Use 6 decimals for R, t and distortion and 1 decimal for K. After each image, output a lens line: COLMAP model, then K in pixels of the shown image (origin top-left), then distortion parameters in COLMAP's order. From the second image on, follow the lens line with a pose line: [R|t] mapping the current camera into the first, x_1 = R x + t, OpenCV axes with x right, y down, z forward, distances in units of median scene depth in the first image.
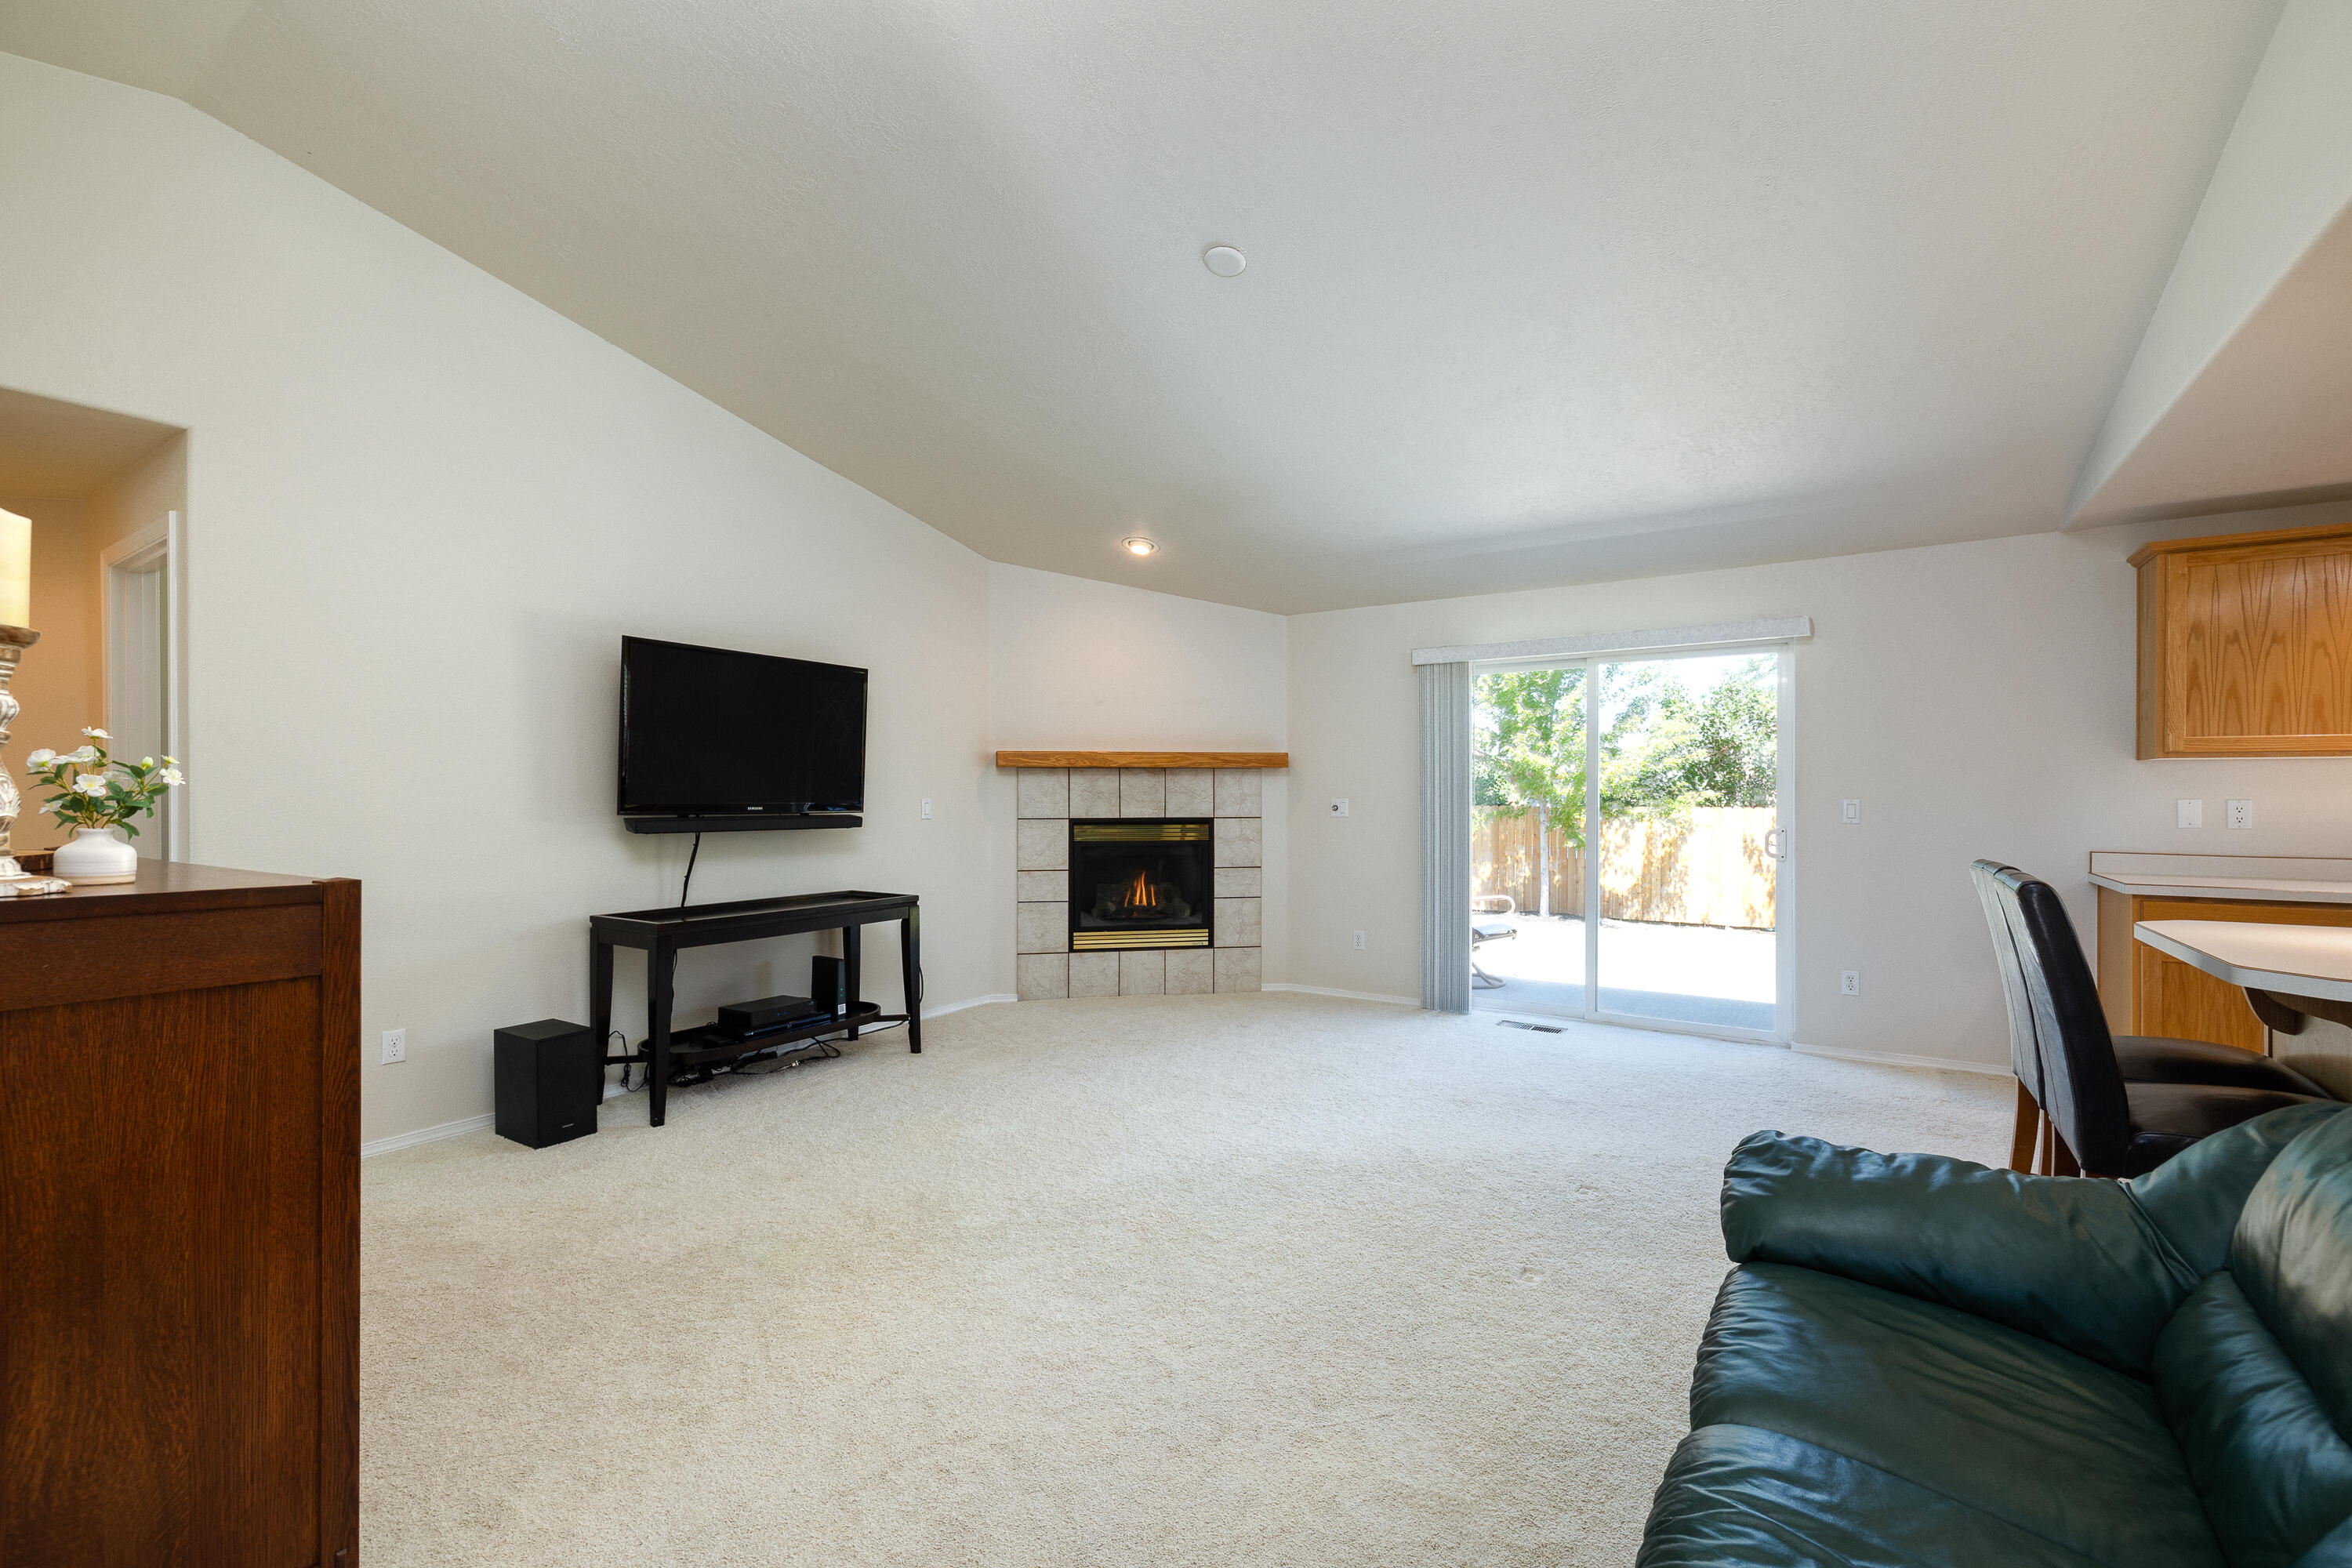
lens RADIAL K [[999.9, 0, 1176.0], [0, 999.9, 784.0], [0, 0, 1]] dist [0.000276, 0.000109]
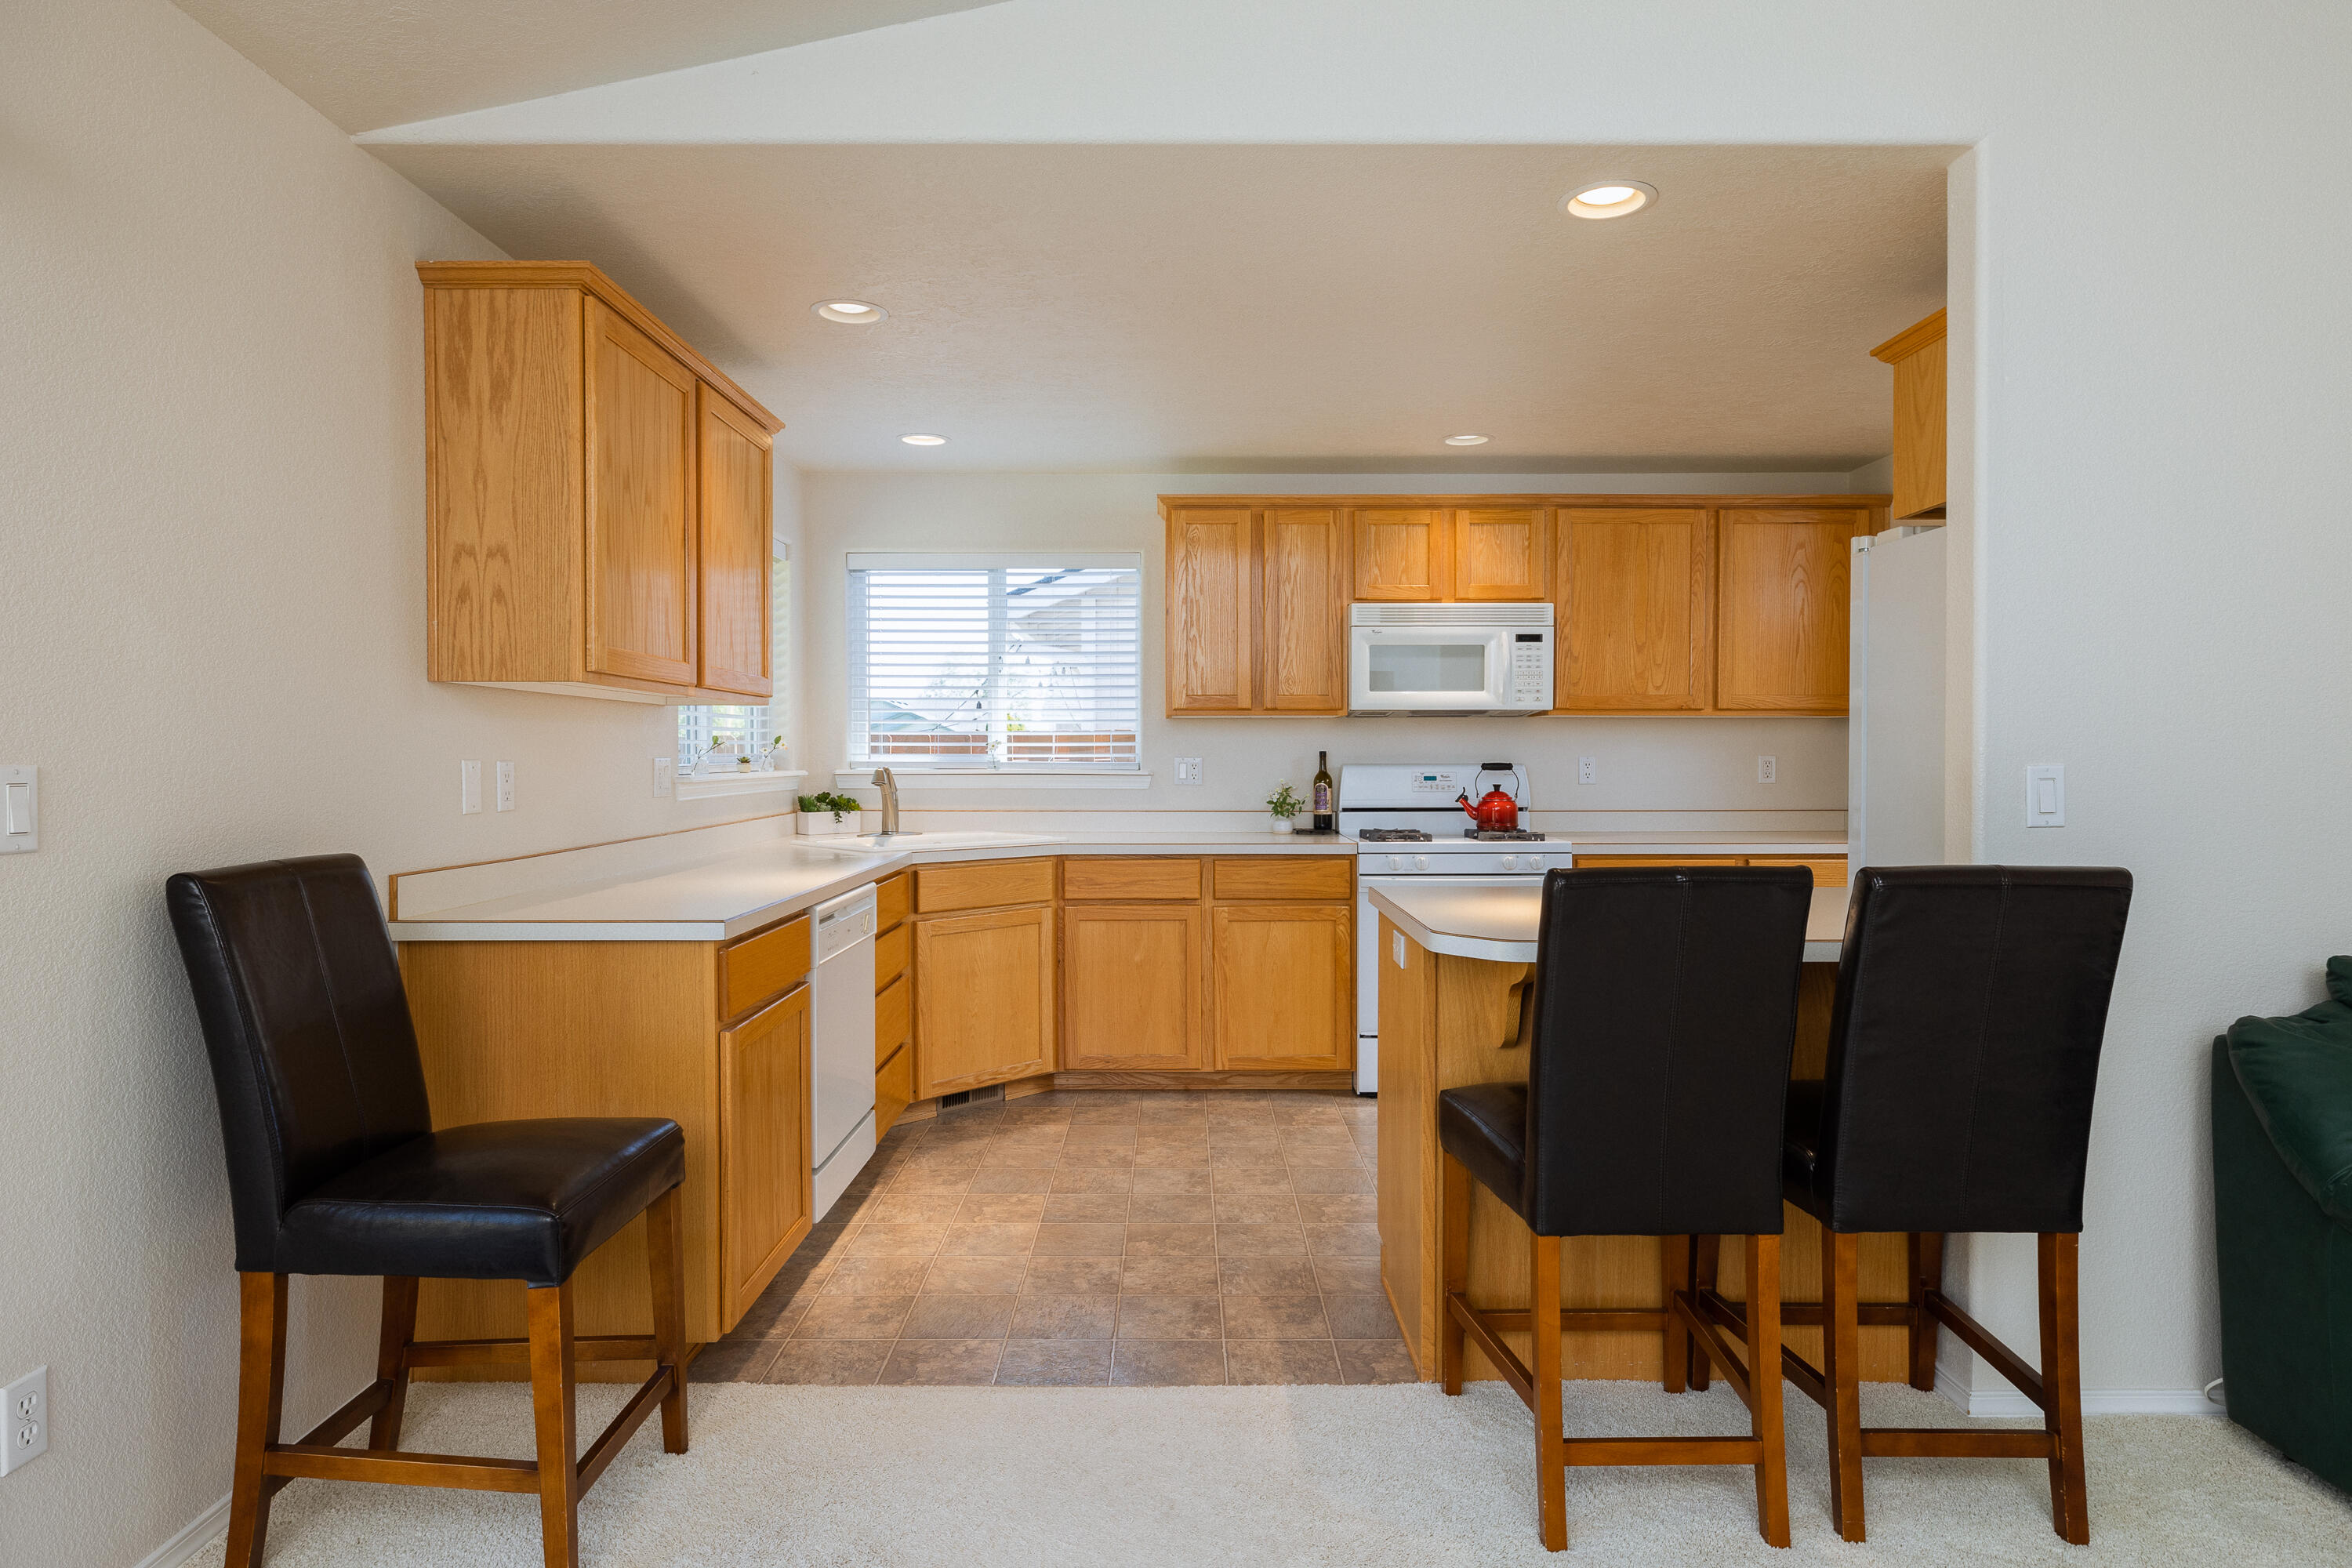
lens RADIAL K [[1315.6, 0, 1223.3], [0, 1315.6, 775.6], [0, 0, 1]] dist [0.001072, 0.000919]
pose [[-0.579580, -0.012034, 0.814826, 0.144739], [-0.002859, 0.999915, 0.012735, 0.007652], [-0.814910, 0.005051, -0.579565, 0.715640]]
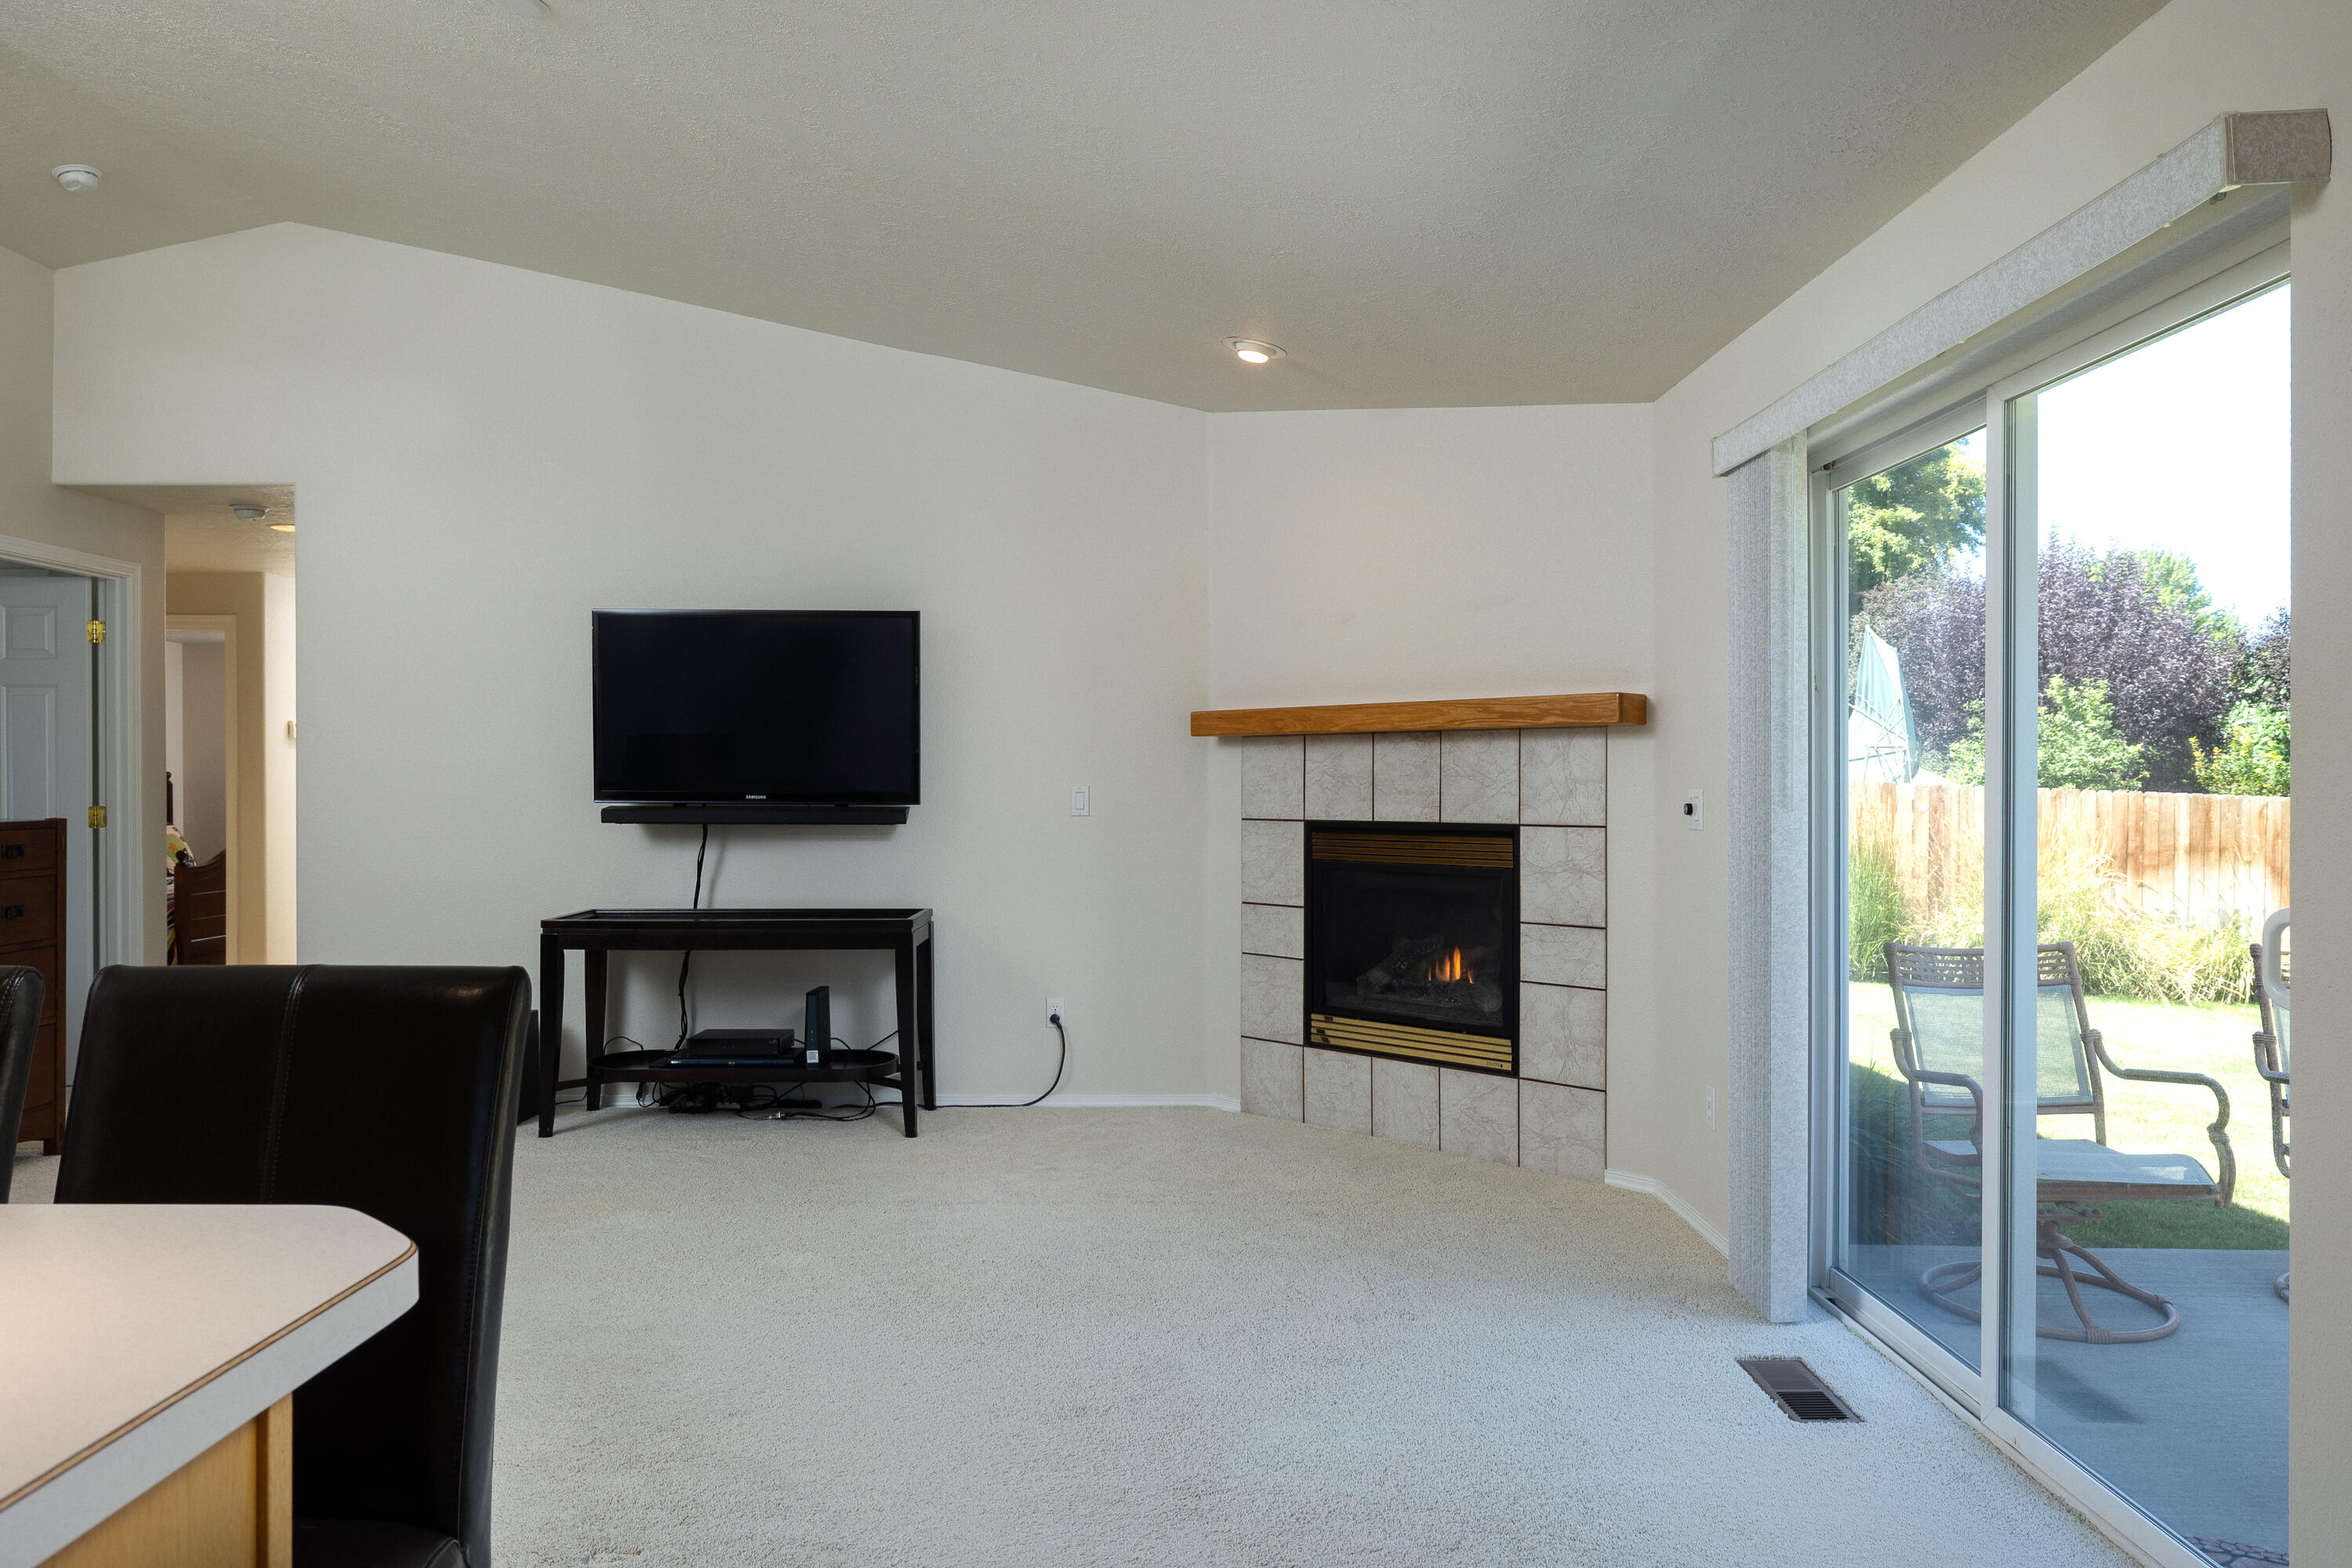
lens RADIAL K [[1690.5, 0, 1176.0], [0, 1690.5, 784.0], [0, 0, 1]] dist [-0.000022, -0.000075]
pose [[0.538656, 0.002948, -0.842521, 0.685521], [0.011003, 0.999884, 0.010534, 0.001793], [0.842454, -0.014945, 0.538561, 0.392828]]
